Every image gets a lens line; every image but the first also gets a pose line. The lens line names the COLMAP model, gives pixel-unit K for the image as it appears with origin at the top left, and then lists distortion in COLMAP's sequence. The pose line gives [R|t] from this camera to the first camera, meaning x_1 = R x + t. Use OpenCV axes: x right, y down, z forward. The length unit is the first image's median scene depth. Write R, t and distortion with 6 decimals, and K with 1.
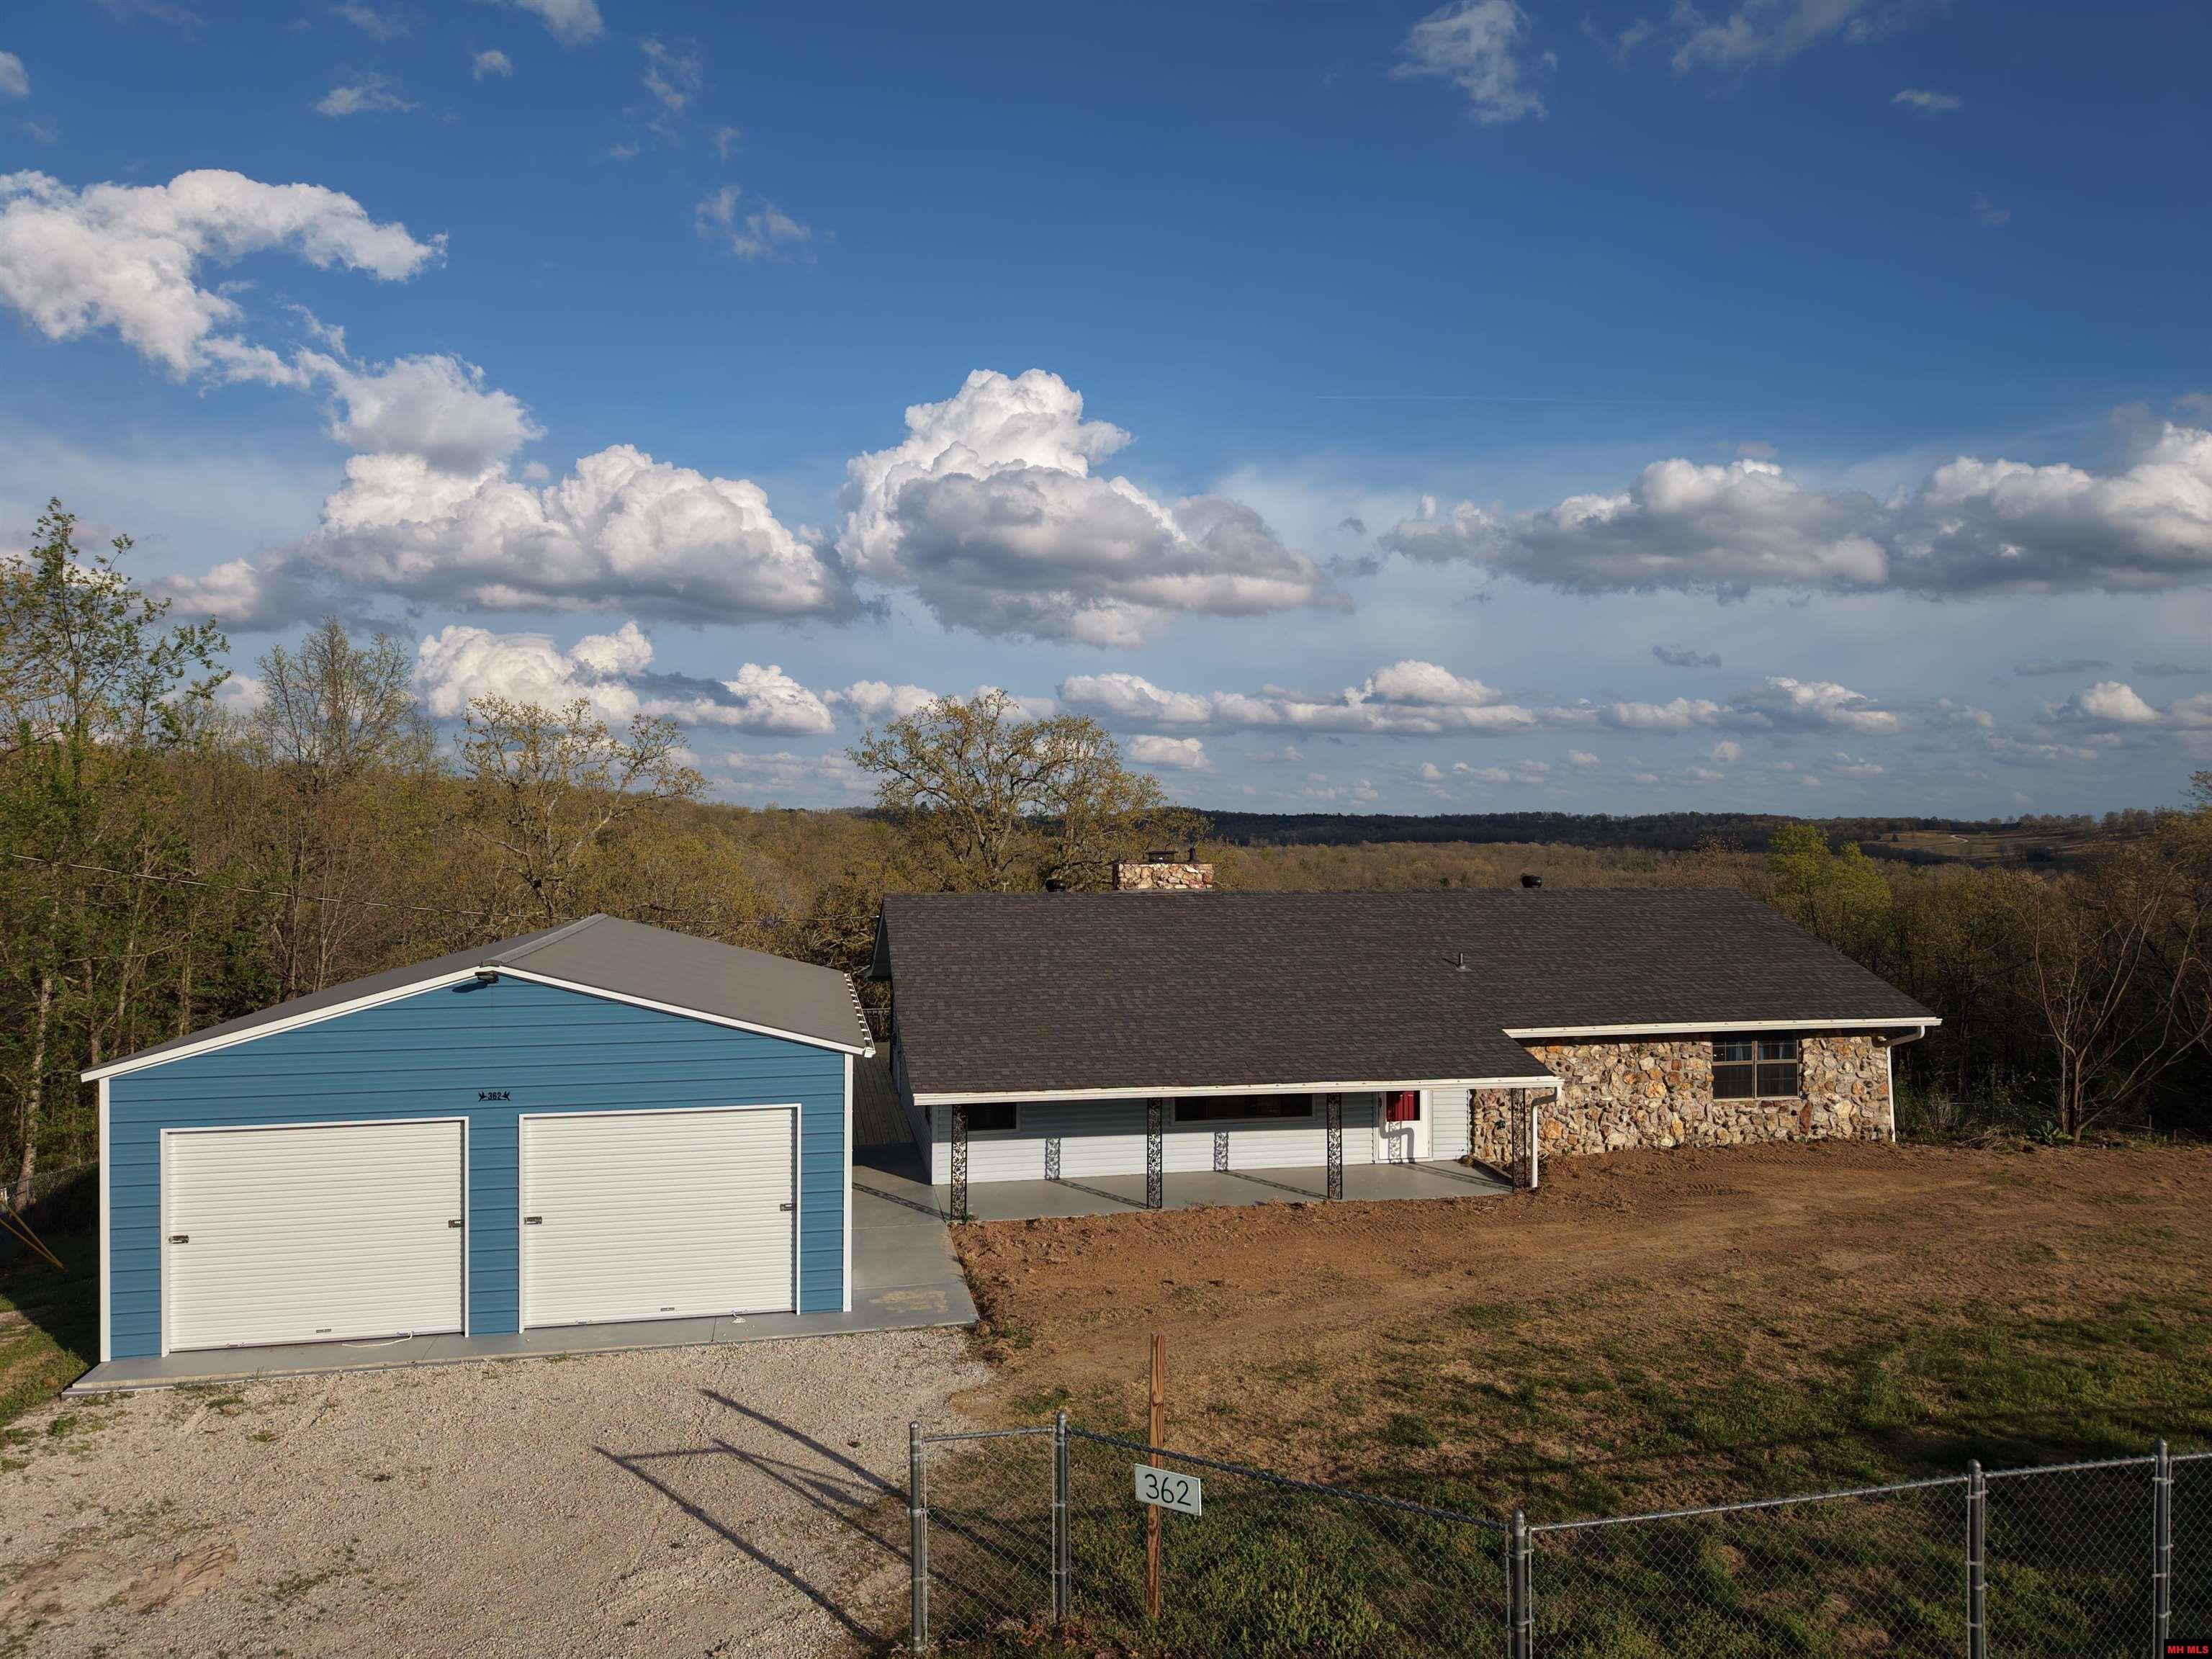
lens RADIAL K [[1486.5, 0, 1106.0], [0, 1486.5, 829.5], [0, 0, 1]] dist [0.006948, 0.001921]
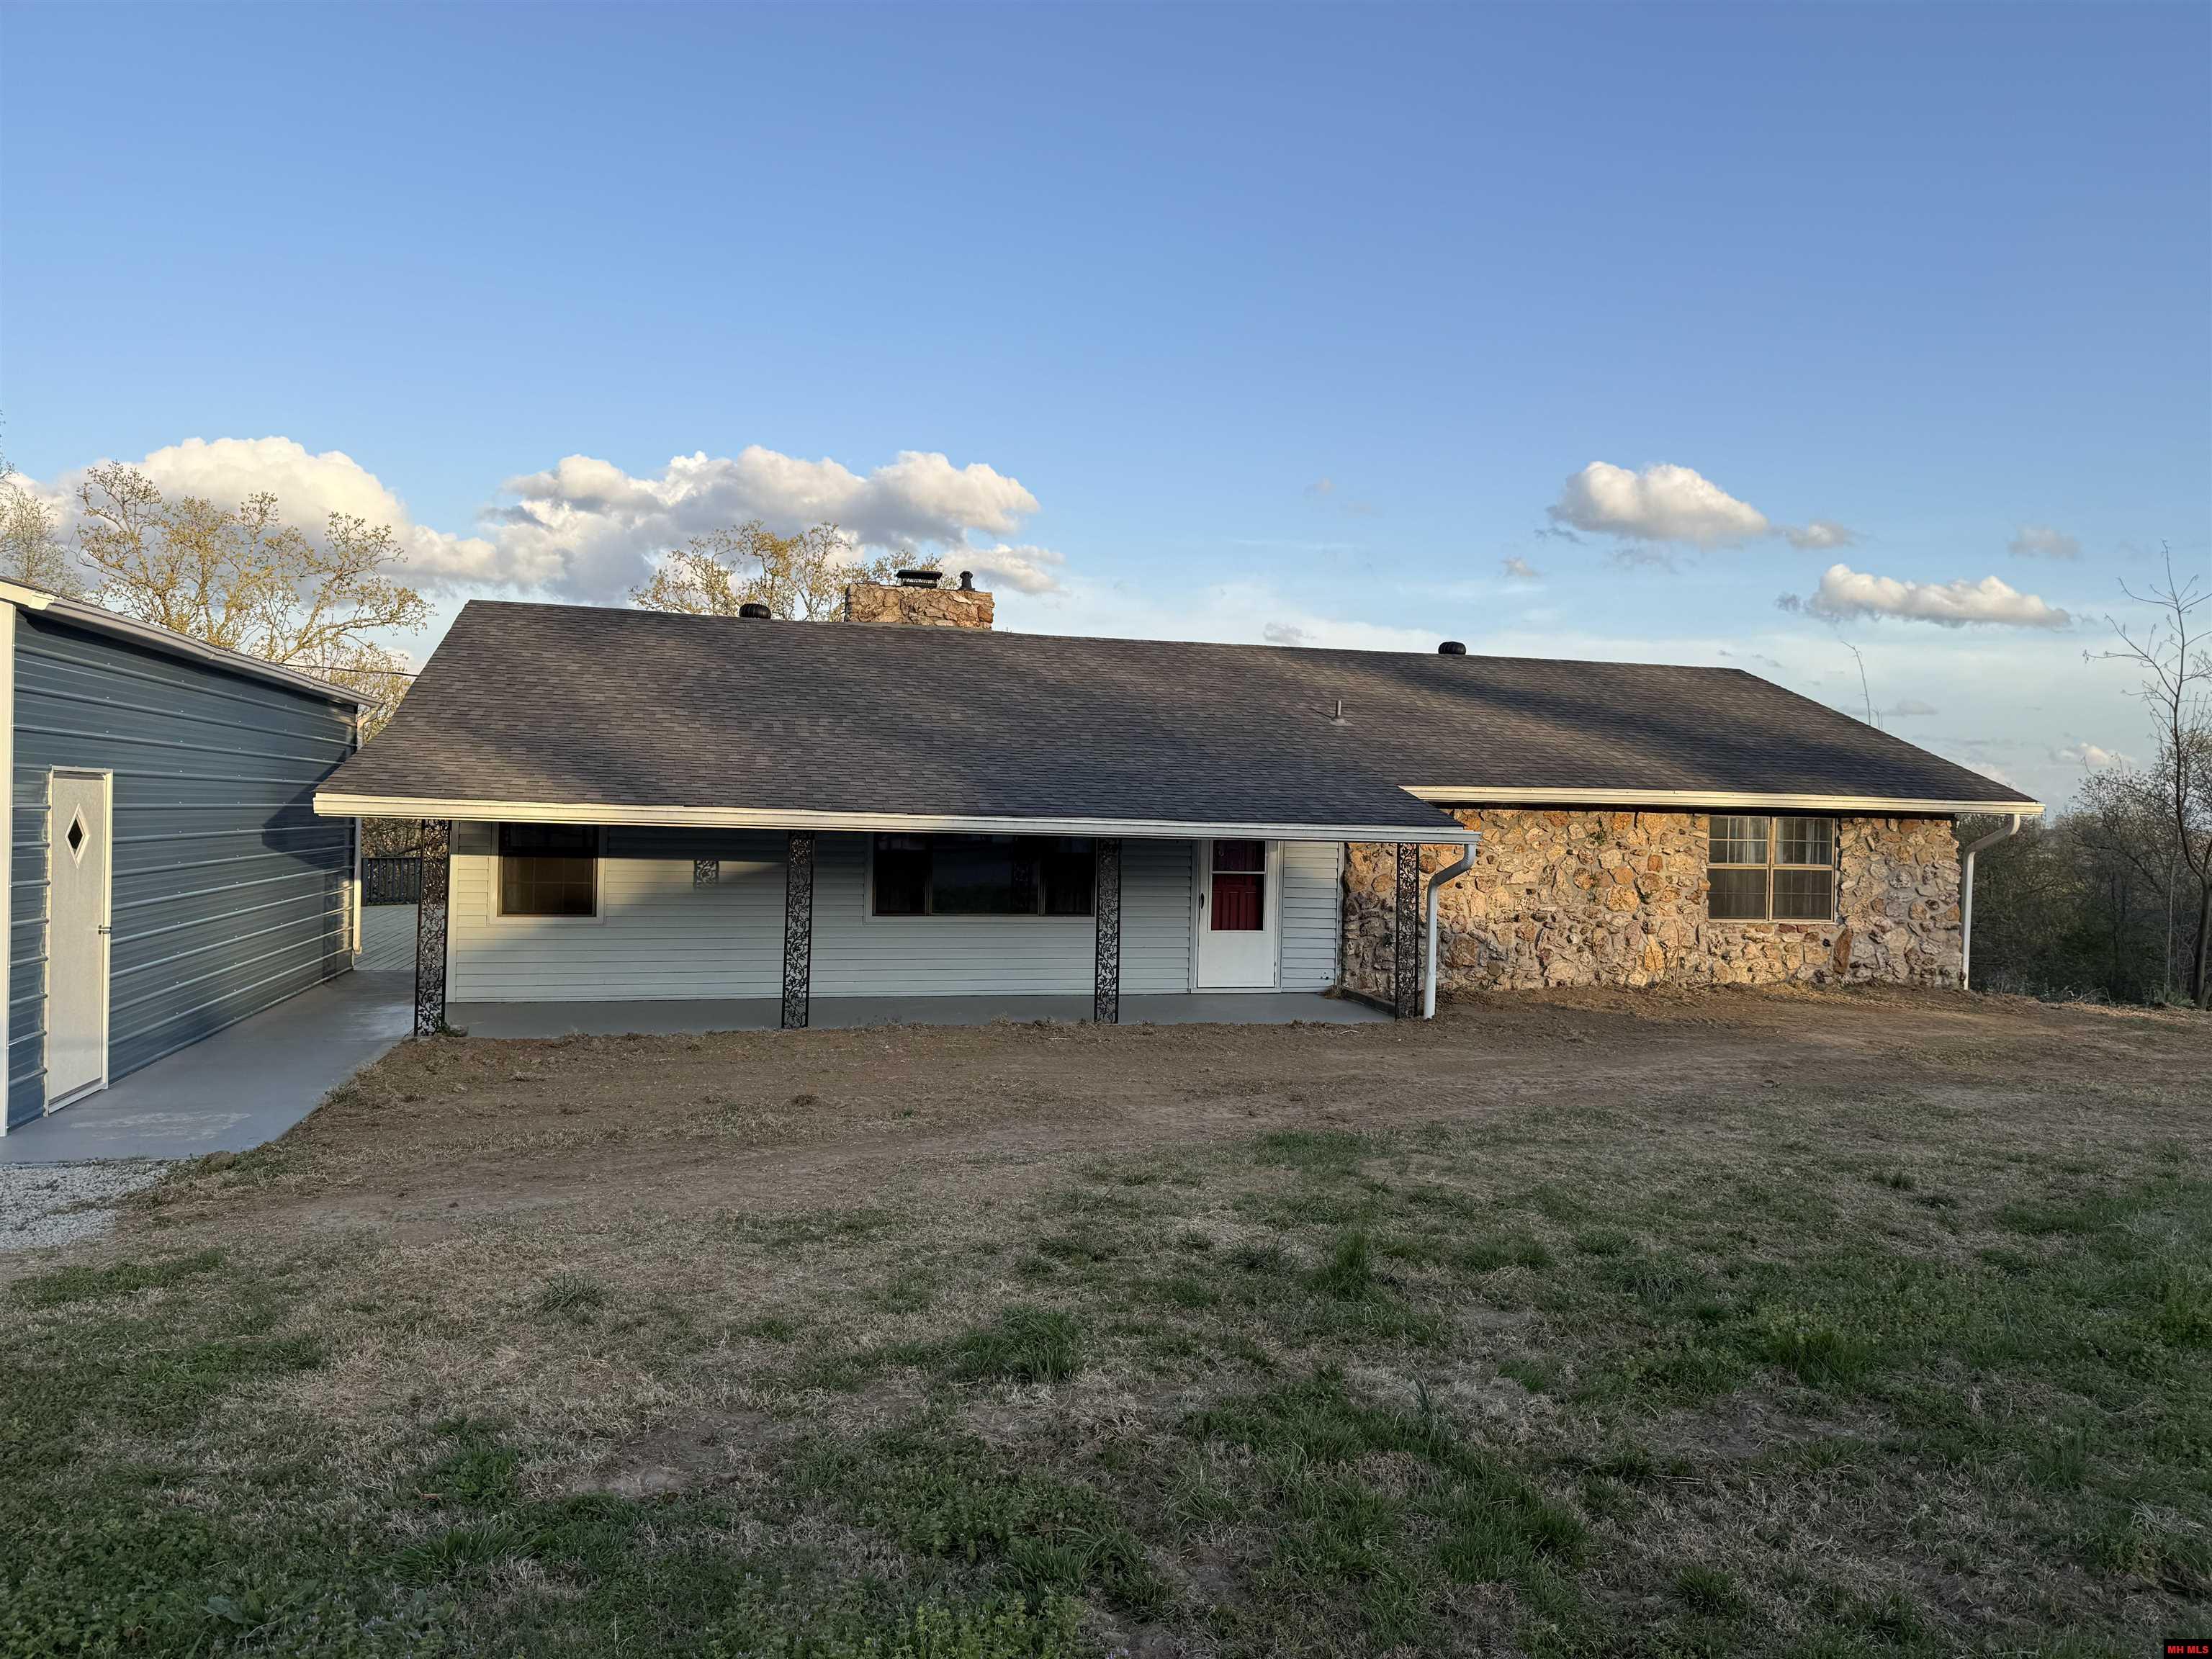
lens RADIAL K [[1527.4, 0, 1106.0], [0, 1527.4, 829.5], [0, 0, 1]] dist [0.163753, -0.341287]
pose [[0.998766, 0.021016, 0.044996, 0.108909], [-0.021461, 0.999725, 0.009437, 0.143679], [-0.044786, -0.010391, 0.998943, 0.324789]]
